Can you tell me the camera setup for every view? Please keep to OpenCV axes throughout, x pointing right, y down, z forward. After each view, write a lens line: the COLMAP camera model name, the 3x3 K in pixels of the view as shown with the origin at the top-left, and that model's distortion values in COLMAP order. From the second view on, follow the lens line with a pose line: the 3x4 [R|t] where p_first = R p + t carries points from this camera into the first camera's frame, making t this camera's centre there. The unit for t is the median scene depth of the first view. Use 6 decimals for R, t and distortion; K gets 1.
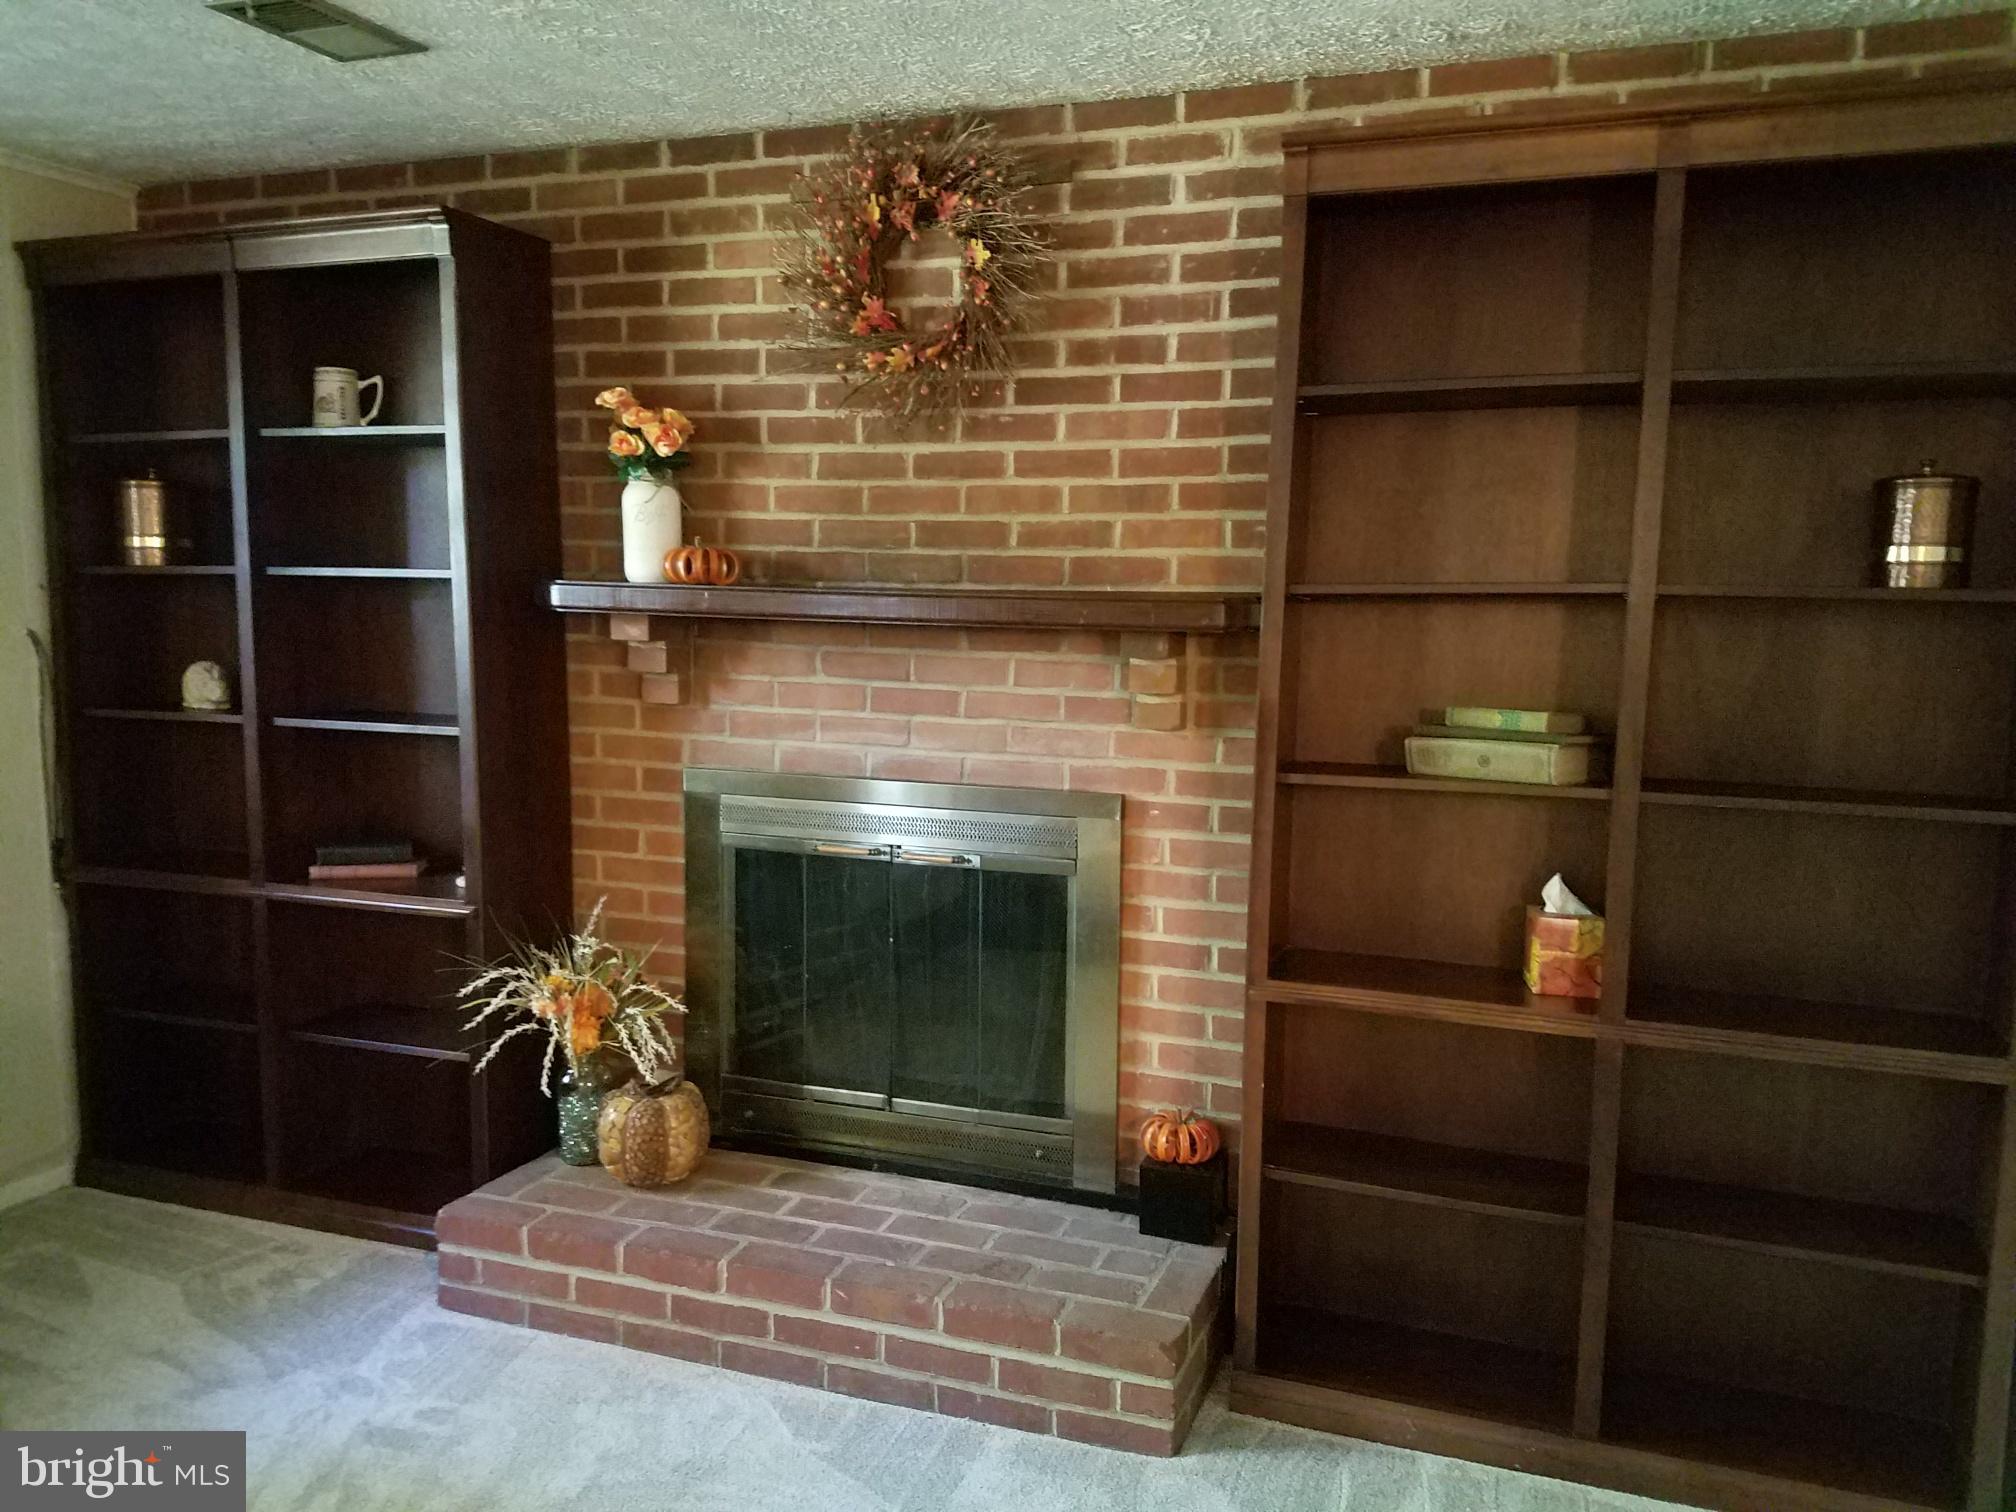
lens RADIAL K [[1591.0, 0, 1016.8], [0, 1591.0, 773.5], [0, 0, 1]] dist [0.107290, -0.019435]
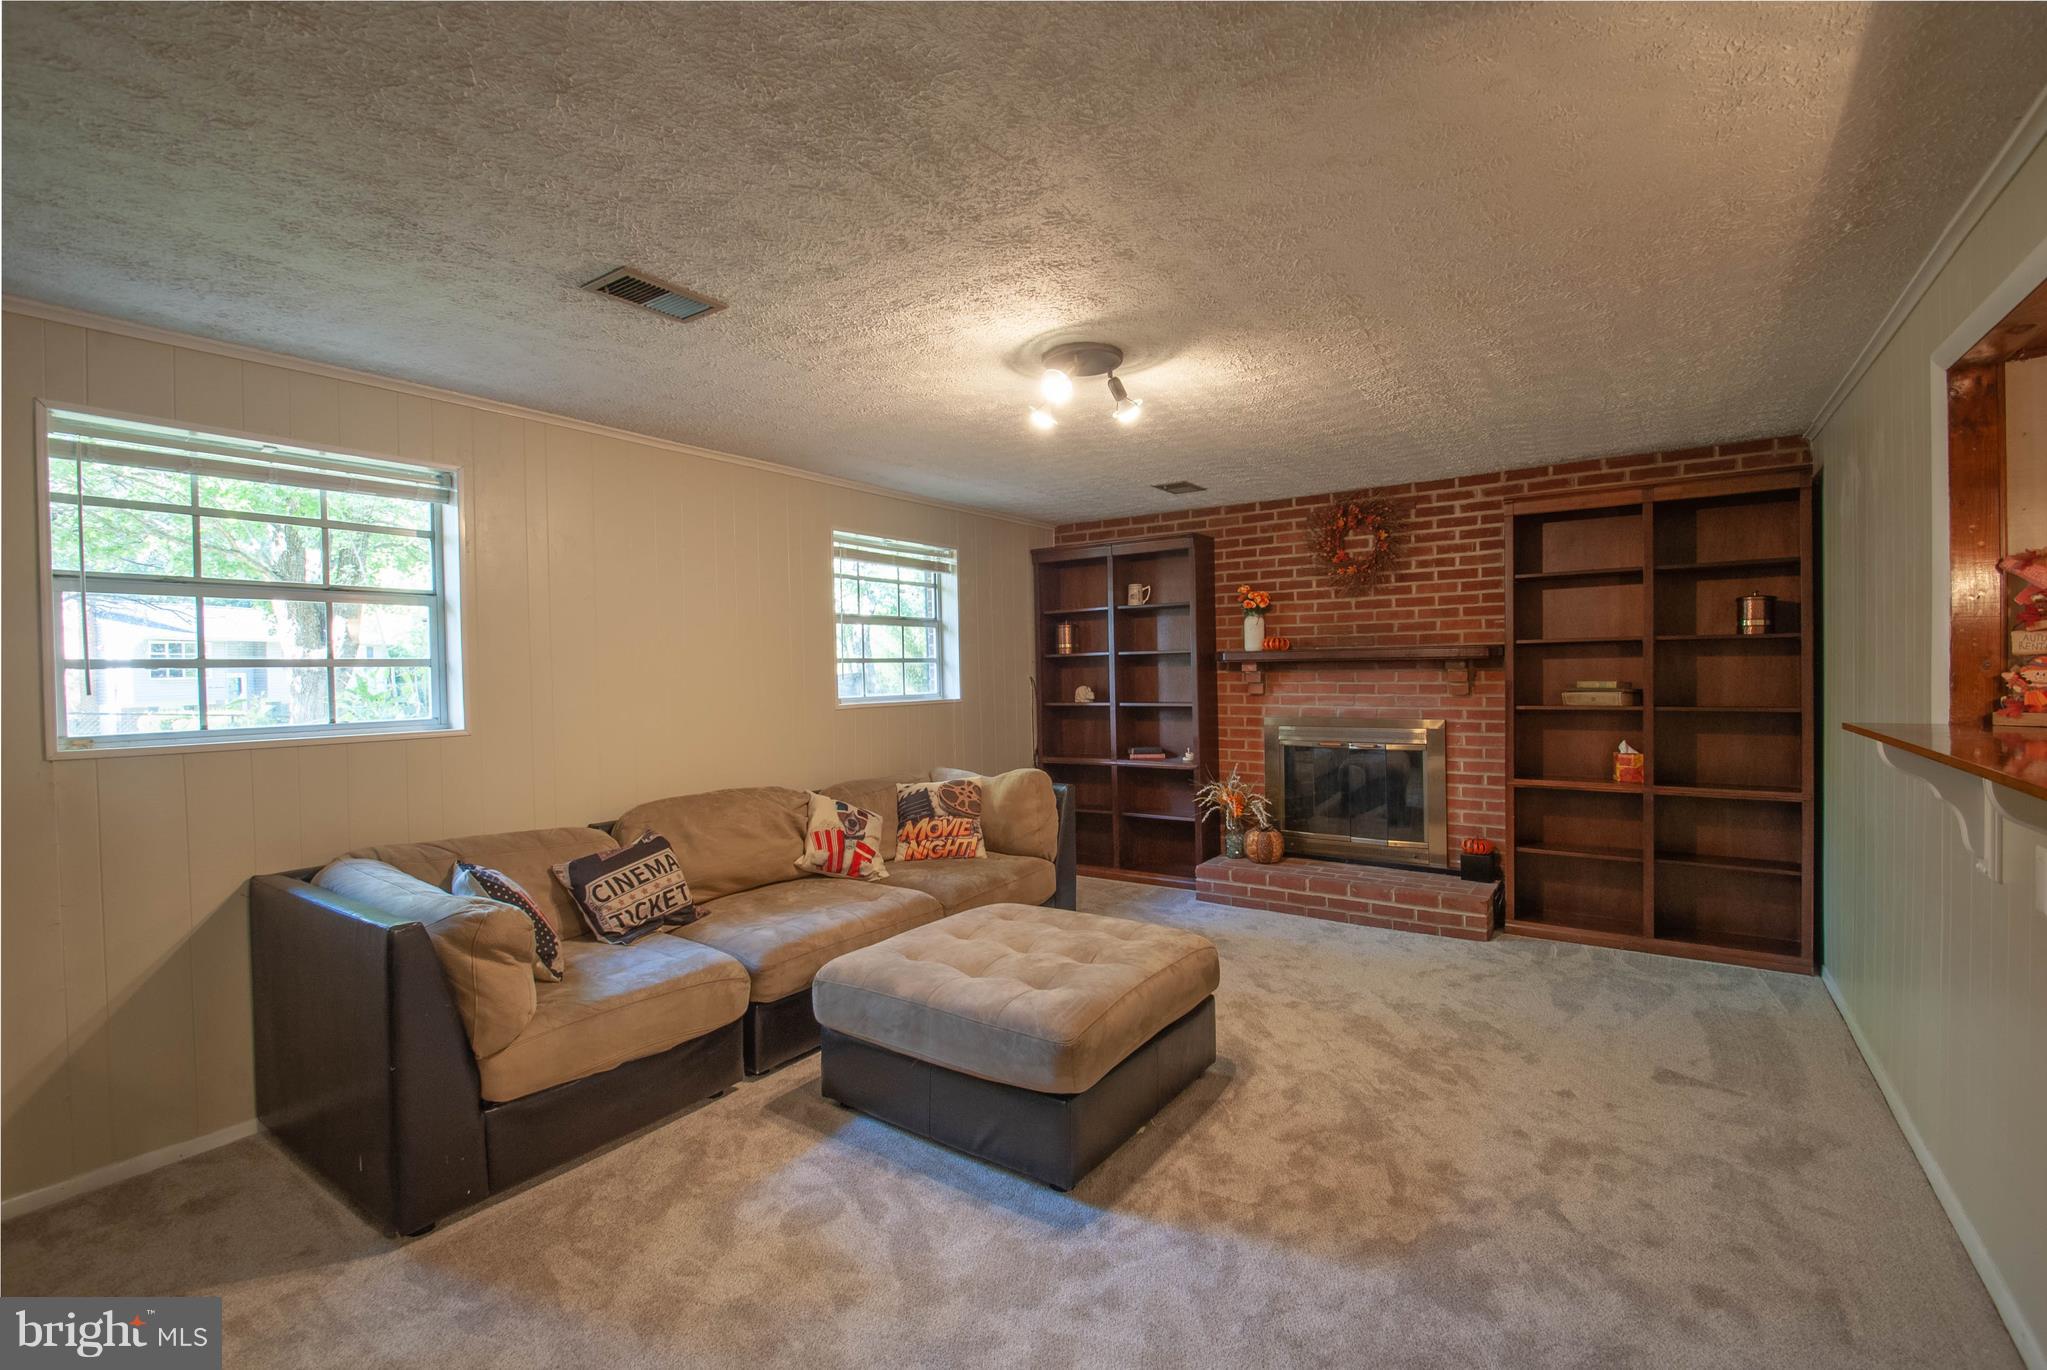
lens RADIAL K [[912.3, 0, 1008.4], [0, 912.3, 673.8], [0, 0, 1]] dist [-0.001447, -0.001658]
pose [[0.967801, -0.030110, -0.249910, -0.266619], [0.000989, 0.993267, -0.115843, 0.117382], [0.251715, 0.111866, 0.961314, -0.714105]]
